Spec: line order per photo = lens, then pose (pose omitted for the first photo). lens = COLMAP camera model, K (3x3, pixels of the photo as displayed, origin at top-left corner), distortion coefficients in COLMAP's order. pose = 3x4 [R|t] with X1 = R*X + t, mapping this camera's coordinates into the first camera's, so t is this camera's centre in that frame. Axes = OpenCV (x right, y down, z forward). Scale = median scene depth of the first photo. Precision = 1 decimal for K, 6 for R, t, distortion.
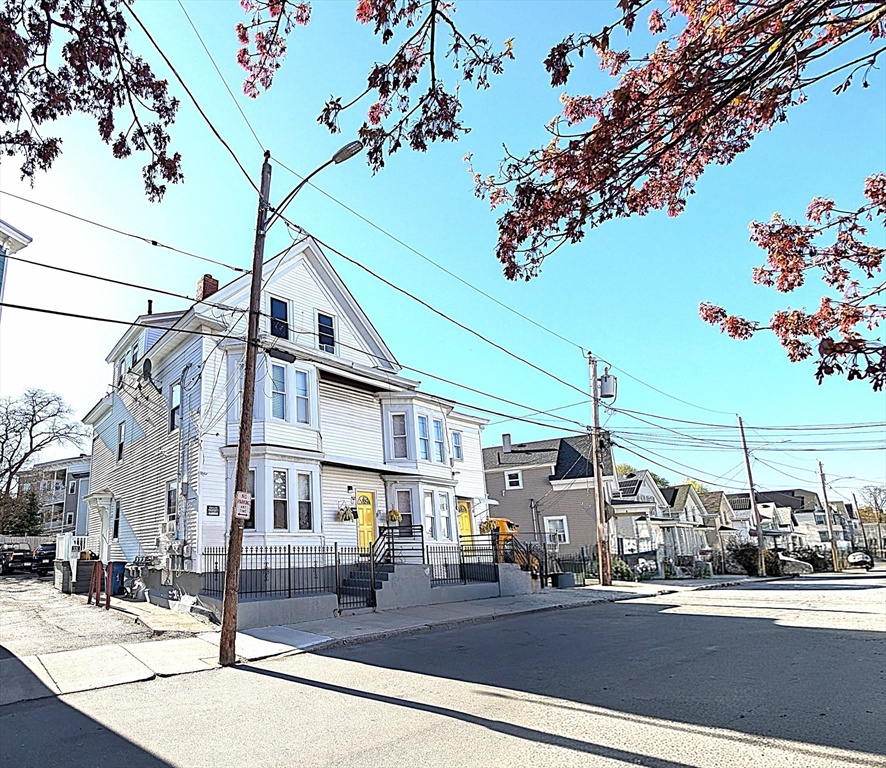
lens RADIAL K [[466.0, 0, 269.9], [0, 466.0, 457.8], [0, 0, 1]] dist [0.003893, 0.000263]
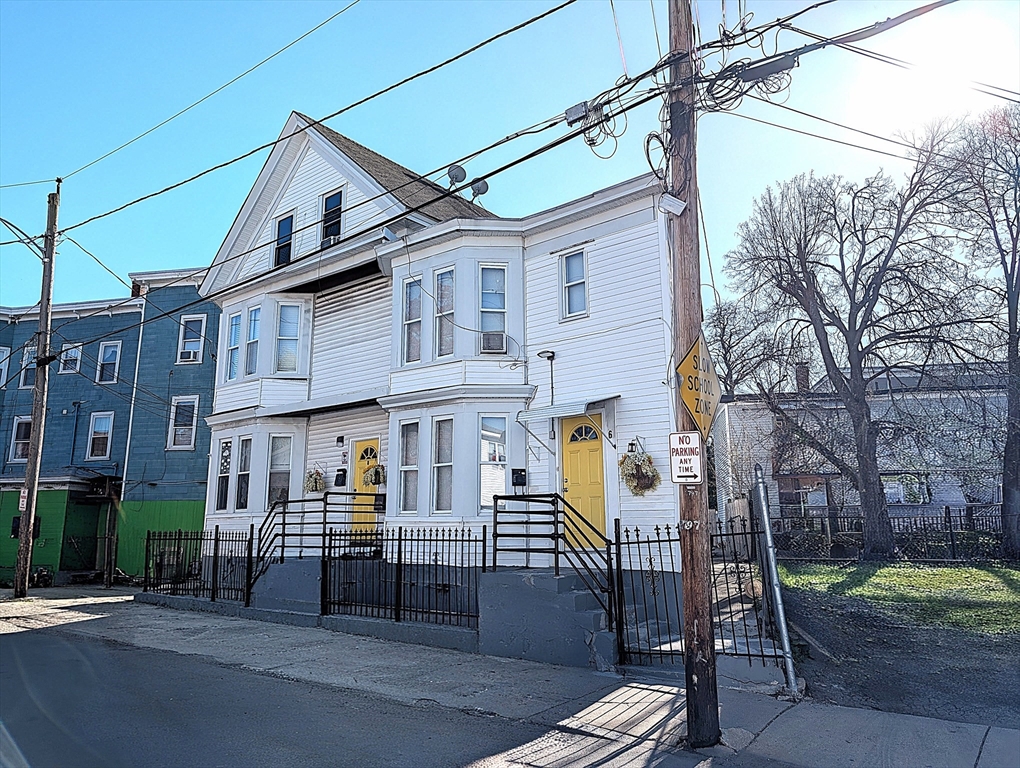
lens RADIAL K [[713.7, 0, 510.0], [0, 713.7, 384.0], [0, 0, 1]] dist [0.040520, -0.046931]
pose [[0.292322, -0.185720, -0.938113, 1.227890], [0.192021, 0.972382, -0.132669, 0.171862], [0.936844, -0.141355, 0.319910, 0.930556]]
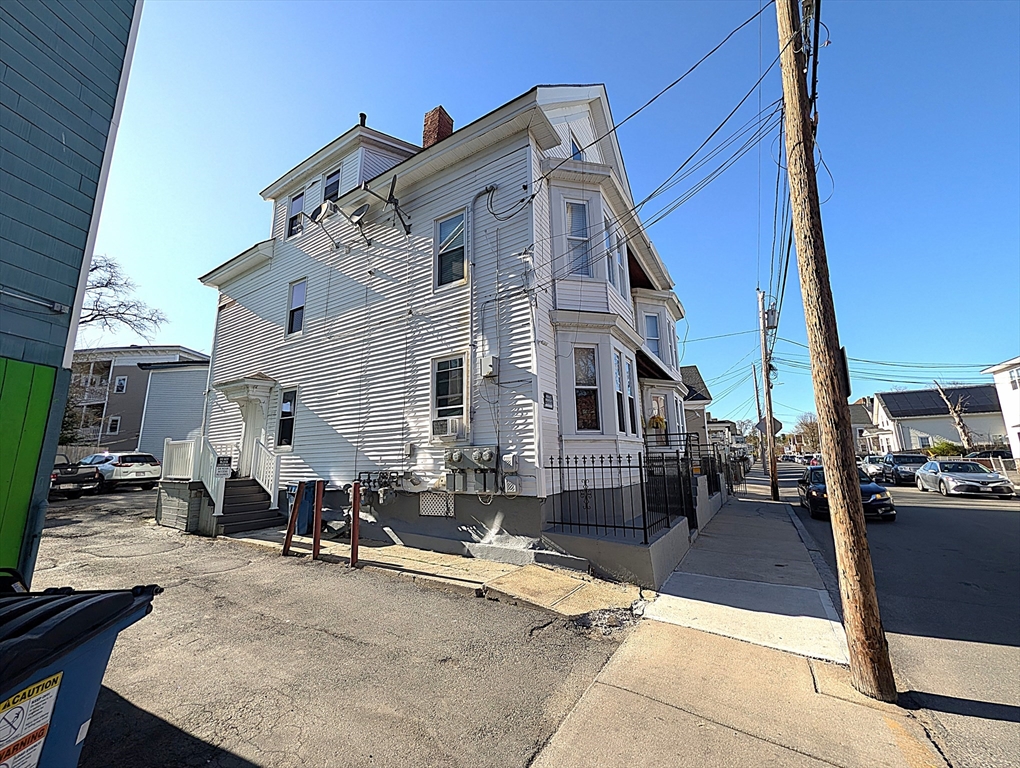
lens RADIAL K [[404.1, 0, 510.0], [0, 404.1, 384.0], [0, 0, 1]] dist [-0.000109, -0.000203]
pose [[0.914117, 0.070023, 0.399357, -0.332554], [-0.070877, 0.997405, -0.012648, 0.082967], [-0.399206, -0.016743, 0.916708, 0.411199]]
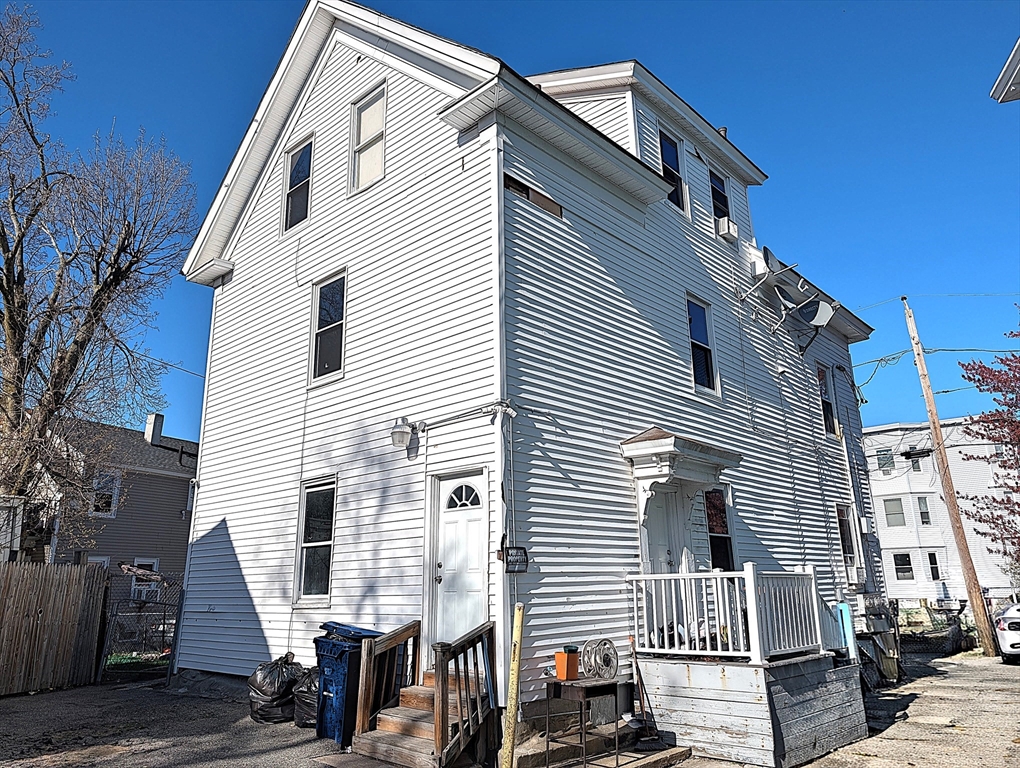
lens RADIAL K [[713.7, 0, 510.0], [0, 713.7, 384.0], [0, 0, 1]] dist [0.040520, -0.046931]
pose [[-0.220376, 0.277342, 0.935156, -1.085125], [-0.172383, 0.932561, -0.317196, 0.286758], [-0.960062, -0.231108, -0.157705, 1.578030]]
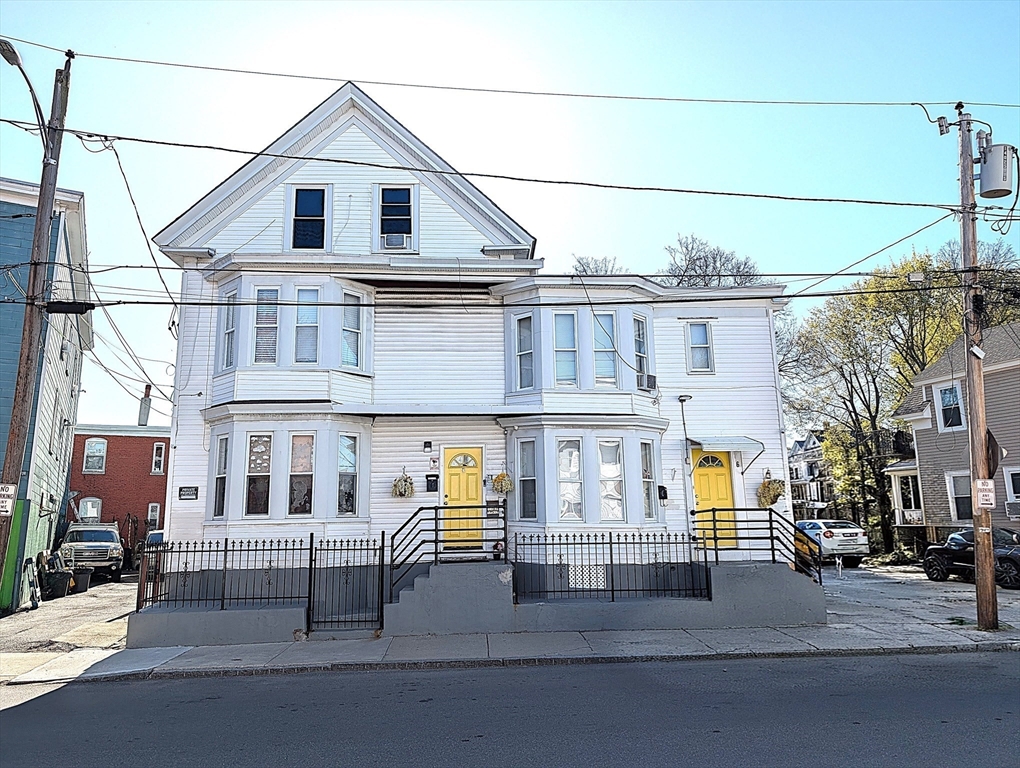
lens RADIAL K [[713.7, 0, 510.0], [0, 713.7, 384.0], [0, 0, 1]] dist [0.040520, -0.046931]
pose [[0.853670, -0.104421, -0.510239, 0.809293], [0.111009, 0.993663, -0.017628, 0.010000], [0.508846, -0.041593, 0.859852, 0.200962]]
